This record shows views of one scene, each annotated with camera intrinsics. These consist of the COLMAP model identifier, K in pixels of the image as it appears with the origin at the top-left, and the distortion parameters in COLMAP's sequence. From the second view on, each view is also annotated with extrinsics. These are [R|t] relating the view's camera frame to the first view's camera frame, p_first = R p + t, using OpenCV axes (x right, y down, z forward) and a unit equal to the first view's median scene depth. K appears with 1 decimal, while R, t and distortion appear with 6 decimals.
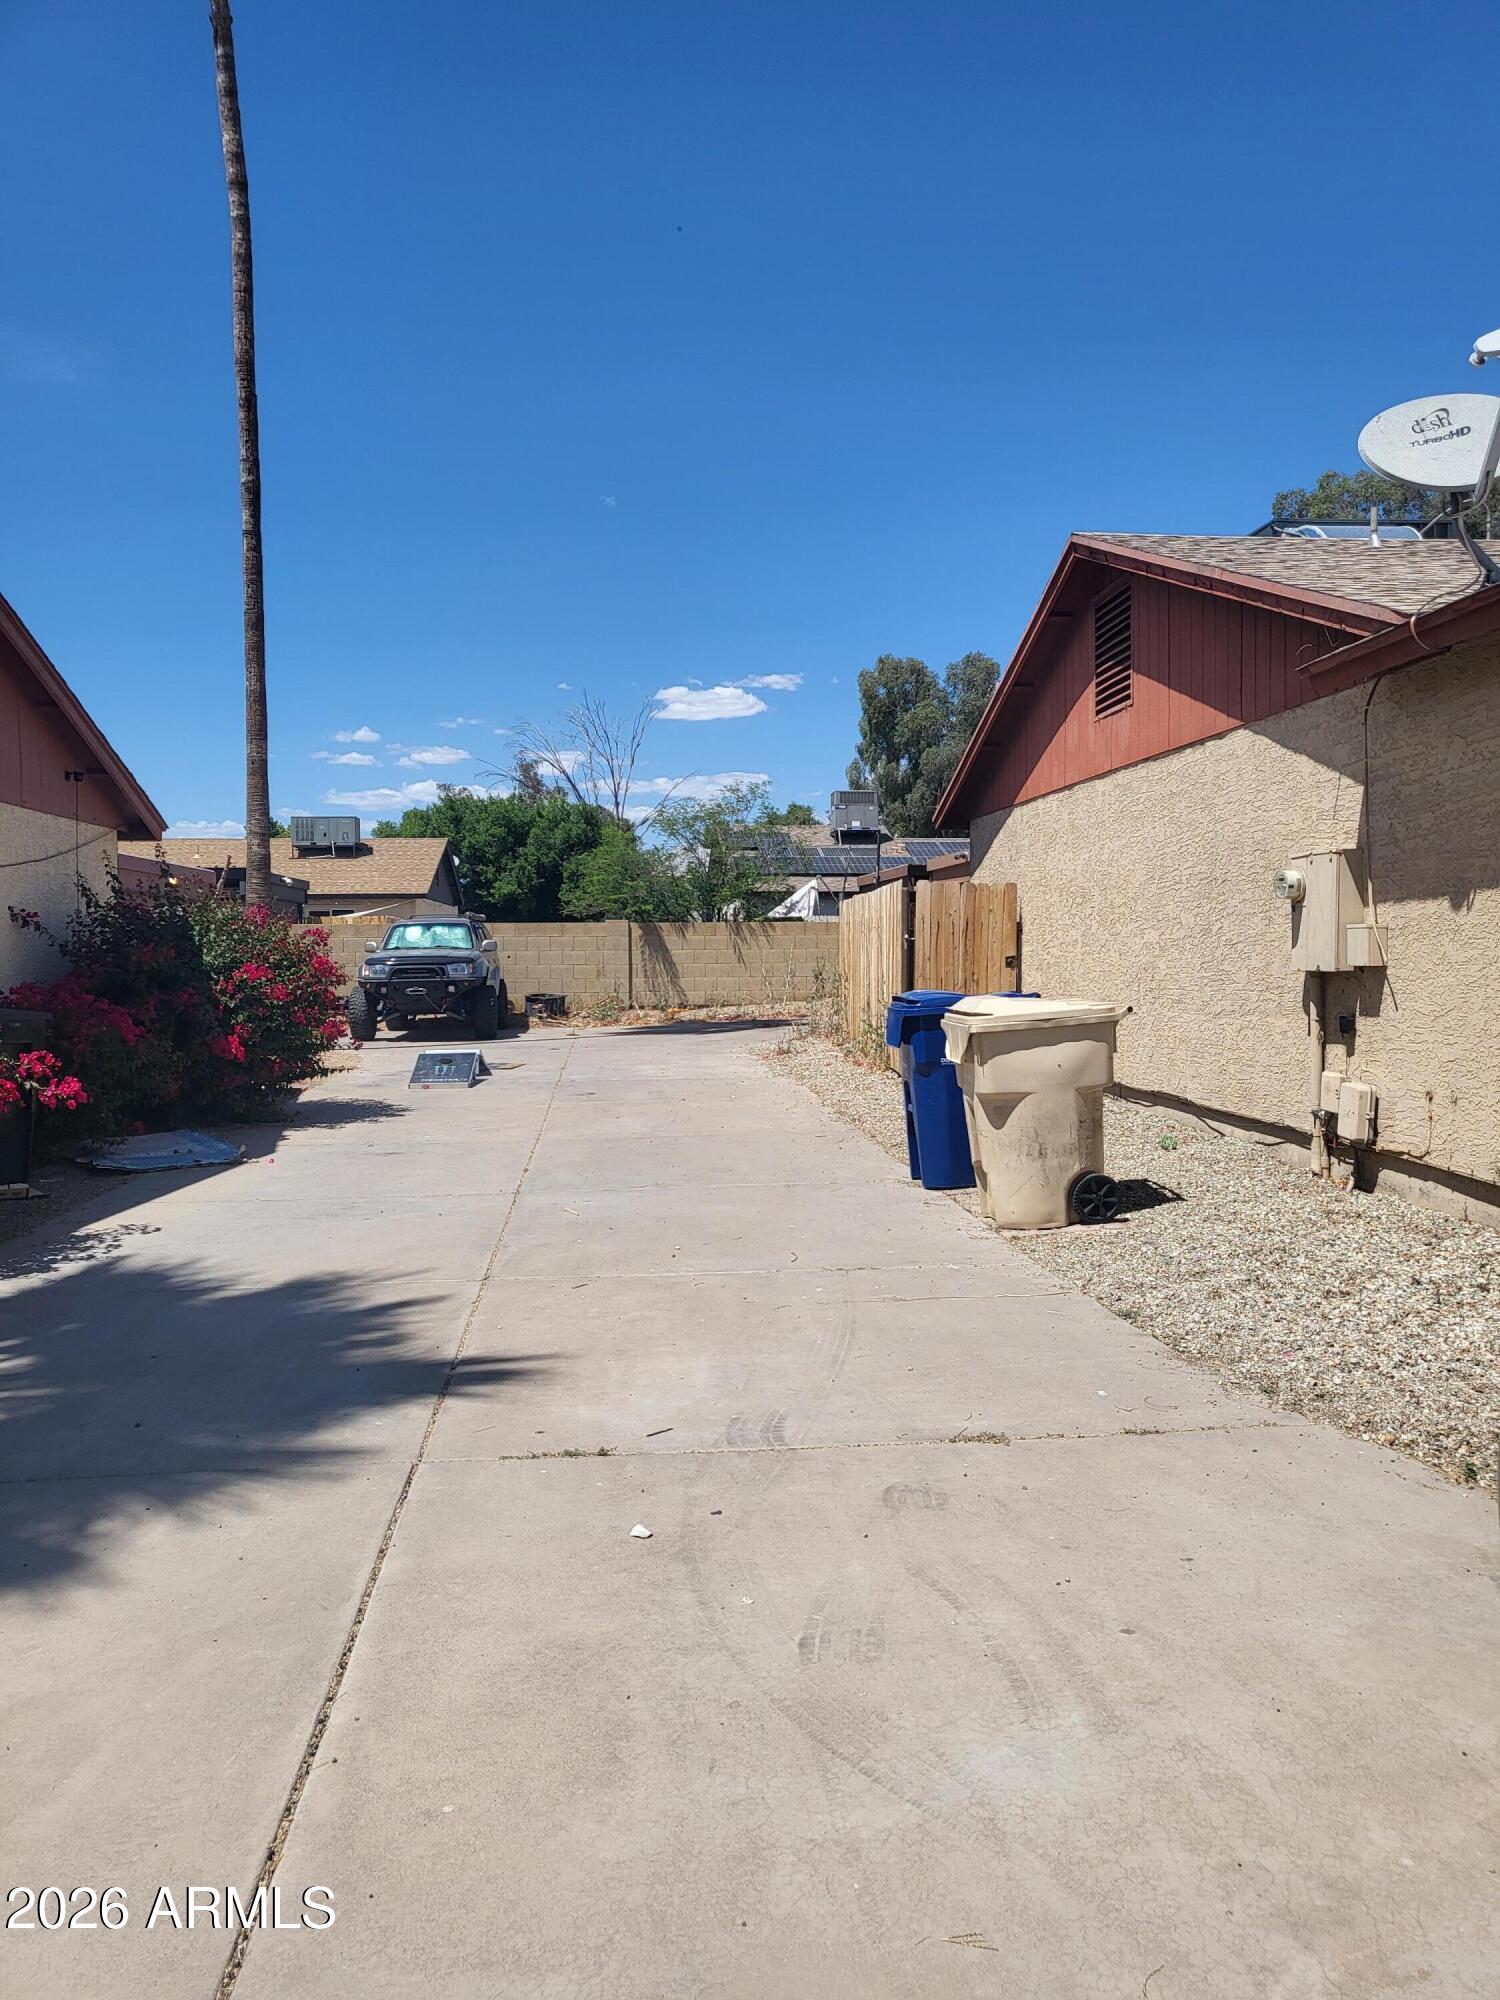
lens RADIAL K [[1525.2, 0, 750.0], [0, 1525.2, 1000.0], [0, 0, 1]] dist [-0.001008, 0.066245]
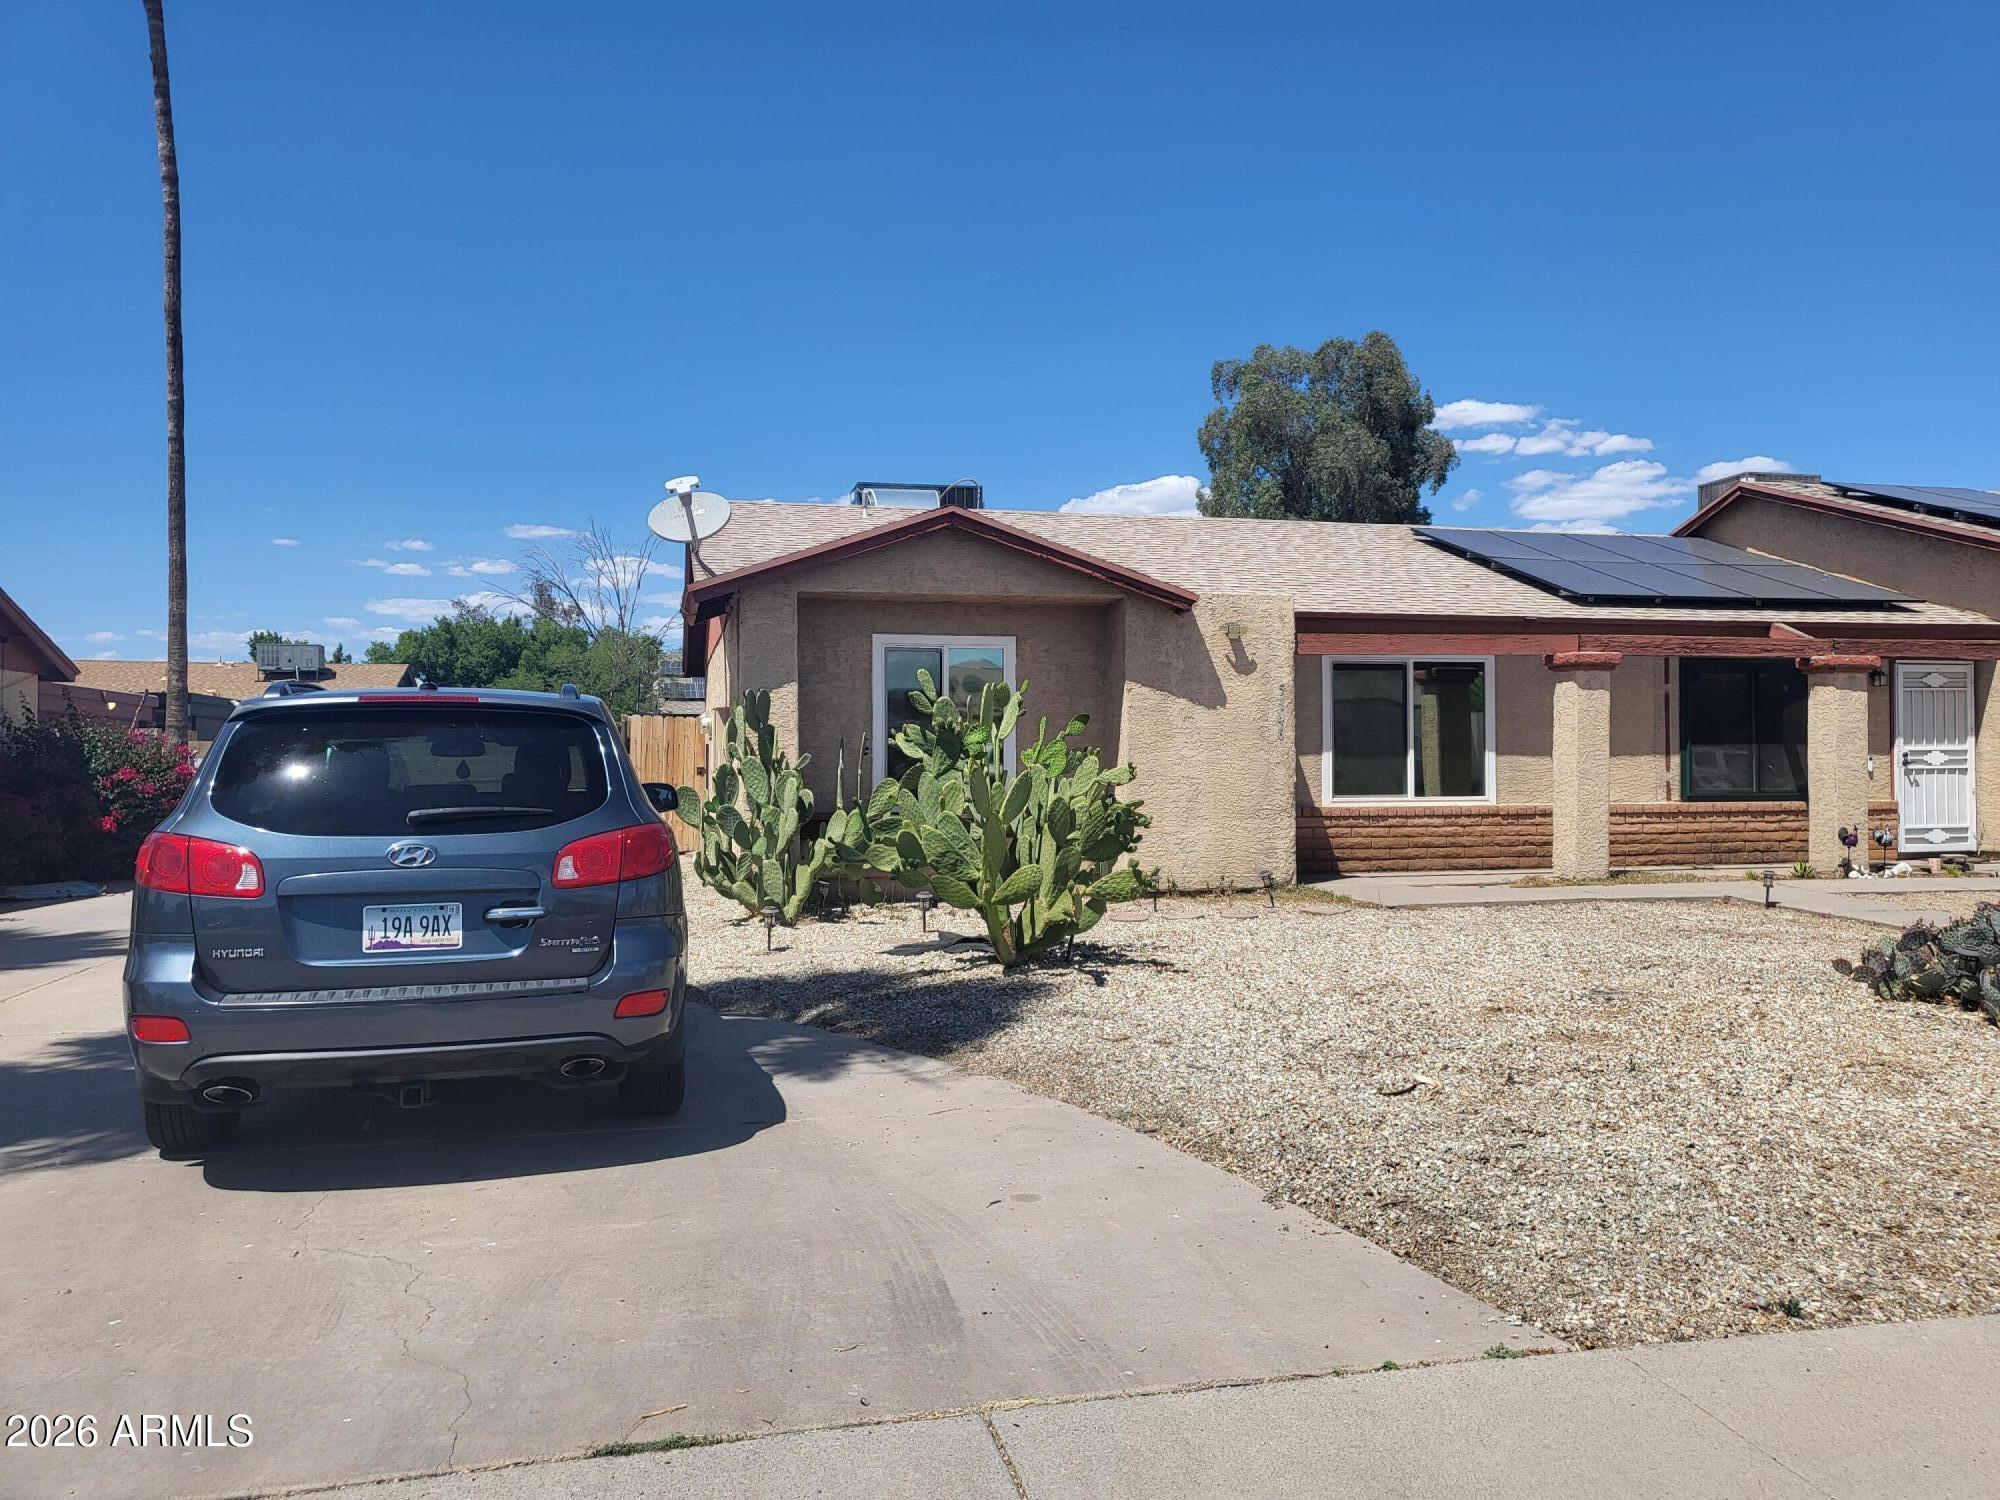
lens RADIAL K [[1516.2, 0, 1053.0], [0, 1516.2, 754.8], [0, 0, 1]] dist [0.006330, 0.008573]
pose [[0.988315, 0.000918, 0.152422, 0.212857], [0.005133, 0.999214, -0.039306, 0.015830], [-0.152338, 0.039630, 0.987534, -0.375492]]
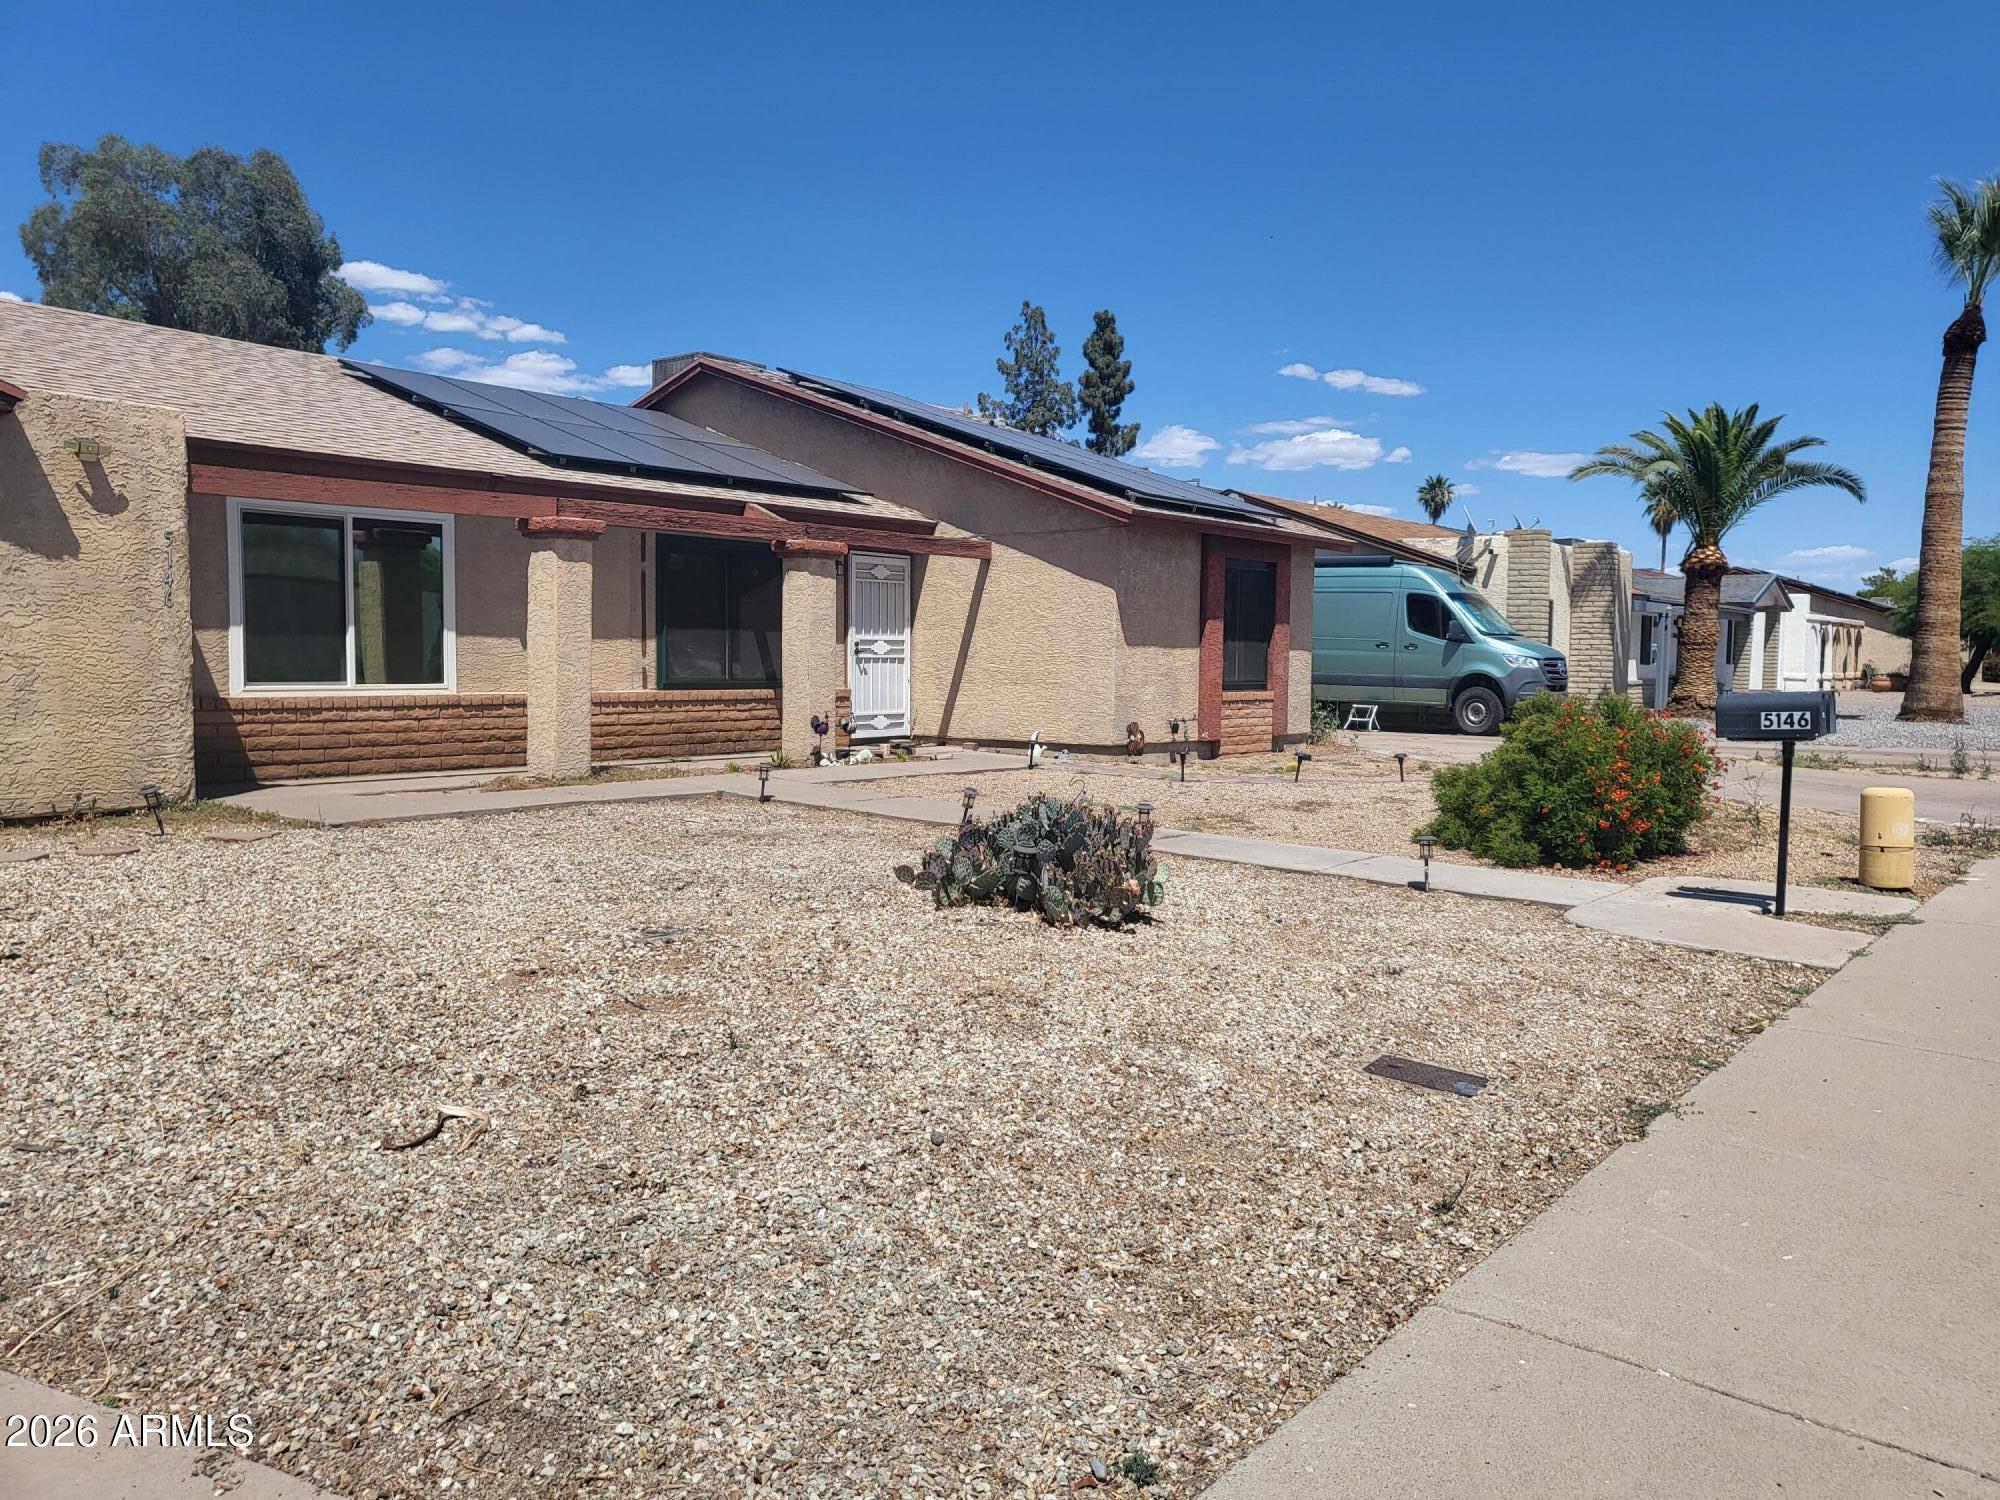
lens RADIAL K [[1517.1, 0, 1015.7], [0, 1517.1, 742.2], [0, 0, 1]] dist [-0.016759, 0.084490]
pose [[0.683358, -0.030572, 0.729443, 0.240216], [0.011557, 0.999451, 0.031061, 0.015385], [-0.729992, -0.012796, 0.683336, -0.269014]]
